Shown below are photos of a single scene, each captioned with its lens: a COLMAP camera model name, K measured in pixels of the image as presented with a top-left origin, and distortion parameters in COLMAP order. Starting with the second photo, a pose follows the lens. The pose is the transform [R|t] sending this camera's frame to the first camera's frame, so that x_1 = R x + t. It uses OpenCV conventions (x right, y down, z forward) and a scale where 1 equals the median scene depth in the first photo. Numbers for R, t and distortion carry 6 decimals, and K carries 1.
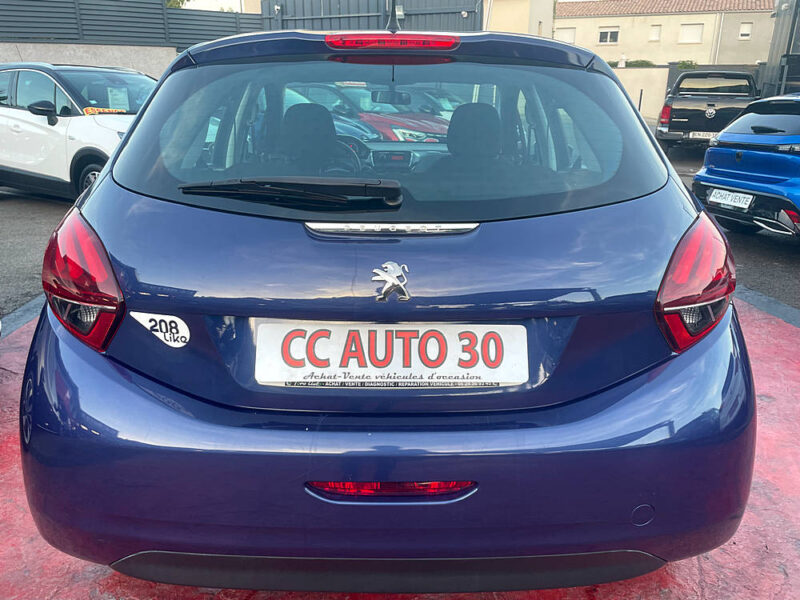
lens RADIAL K [[615.7, 0, 401.7], [0, 615.7, 305.3], [0, 0, 1]] dist [0.065776, -0.071398]
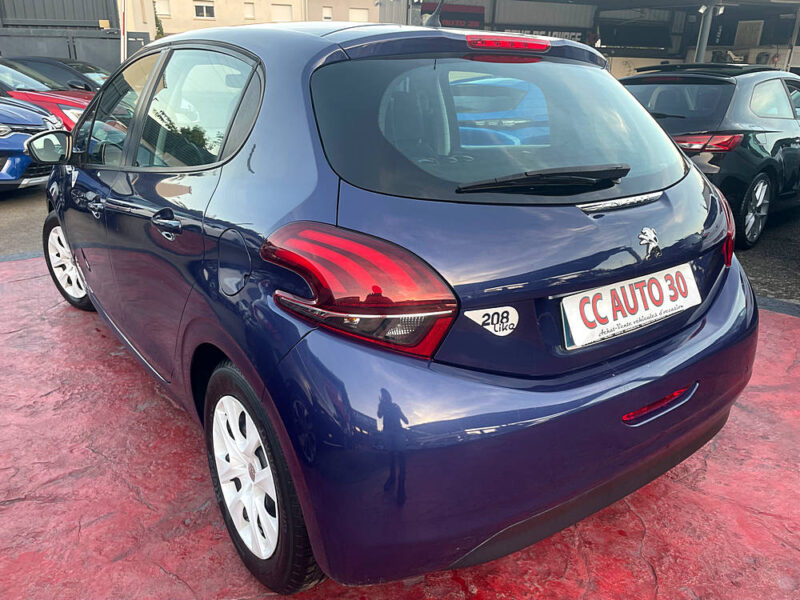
lens RADIAL K [[615.7, 0, 399.8], [0, 615.7, 299.0], [0, 0, 1]] dist [0.065776, -0.071398]
pose [[0.814806, -0.191238, 0.547284, -0.646608], [0.175584, 0.981092, 0.081412, -0.067230], [-0.552505, 0.029760, 0.832978, 0.127476]]
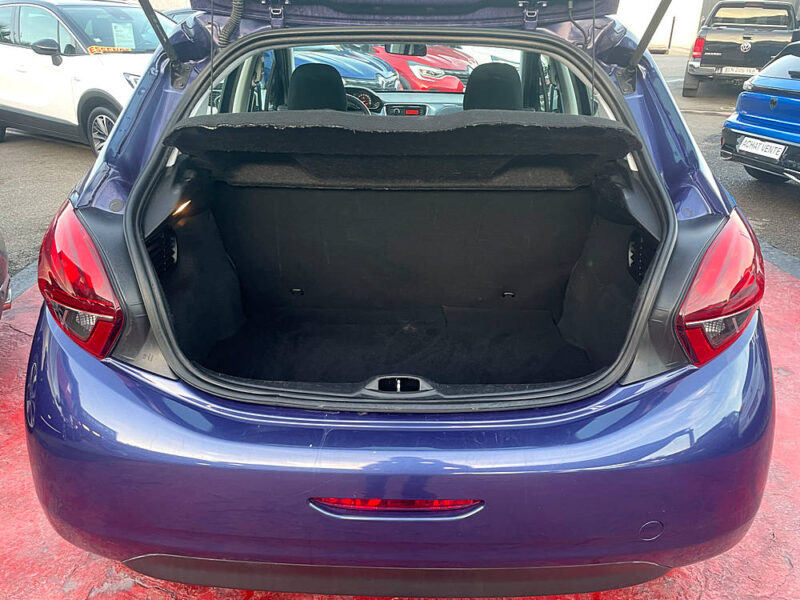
lens RADIAL K [[615.7, 0, 401.9], [0, 615.7, 297.7], [0, 0, 1]] dist [0.065776, -0.071398]
pose [[0.999565, 0.019710, -0.021921, 0.007480], [-0.017423, 0.994830, 0.100046, -0.094352], [0.023780, -0.099621, 0.994741, 0.039948]]
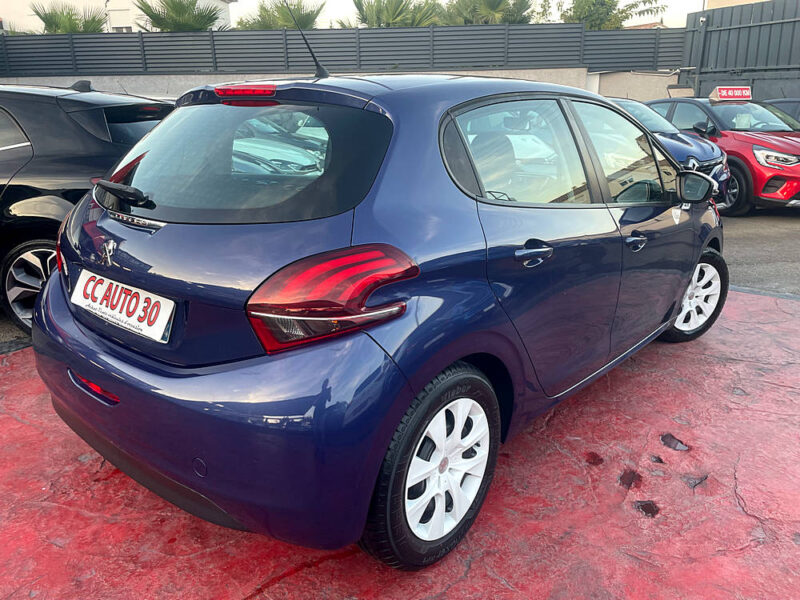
lens RADIAL K [[615.7, 0, 400.9], [0, 615.7, 295.6], [0, 0, 1]] dist [0.065776, -0.071398]
pose [[0.748693, 0.186696, -0.636084, 0.854657], [-0.208029, 0.977222, 0.041966, -0.084012], [0.629430, 0.100904, 0.770478, 0.158516]]
